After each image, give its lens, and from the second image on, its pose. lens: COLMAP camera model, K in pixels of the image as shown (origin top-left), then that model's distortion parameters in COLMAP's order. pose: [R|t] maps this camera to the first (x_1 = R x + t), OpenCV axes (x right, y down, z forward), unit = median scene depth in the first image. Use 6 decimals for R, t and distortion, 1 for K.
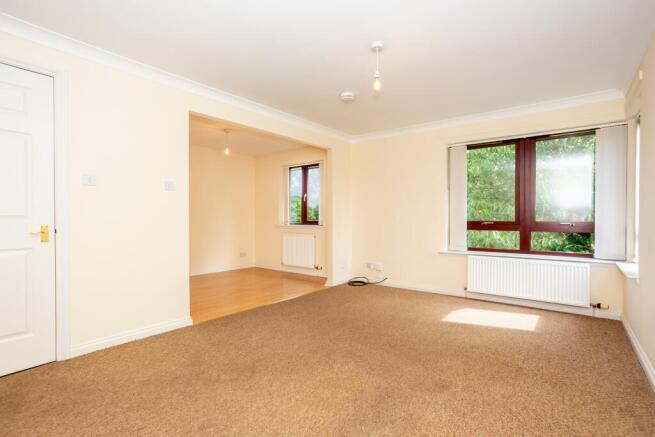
lens RADIAL K [[318.2, 0, 324.3], [0, 318.2, 219.0], [0, 0, 1]] dist [-0.001857, 0.000166]
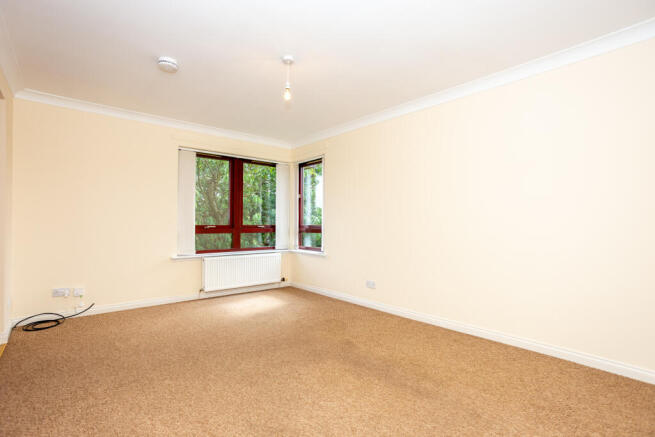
lens RADIAL K [[318.2, 0, 324.3], [0, 318.2, 219.0], [0, 0, 1]] dist [-0.001857, 0.000166]
pose [[0.196898, 0.015497, 0.980301, -0.529412], [-0.001347, 0.999878, -0.015536, 0.002133], [-0.980423, 0.001739, 0.196895, 0.428148]]
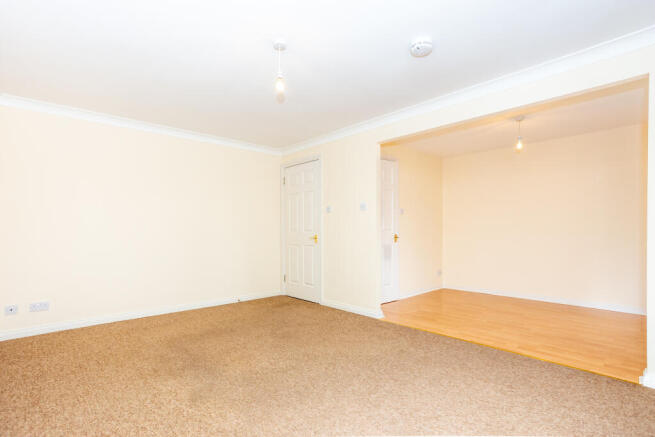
lens RADIAL K [[320.5, 0, 325.5], [0, 320.5, 237.6], [0, 0, 1]] dist [-0.000640, 0.000022]
pose [[-0.154566, 0.016841, -0.987839, 0.672669], [0.000030, 0.999855, 0.017042, -0.000371], [0.987983, 0.002604, -0.154544, 0.806060]]
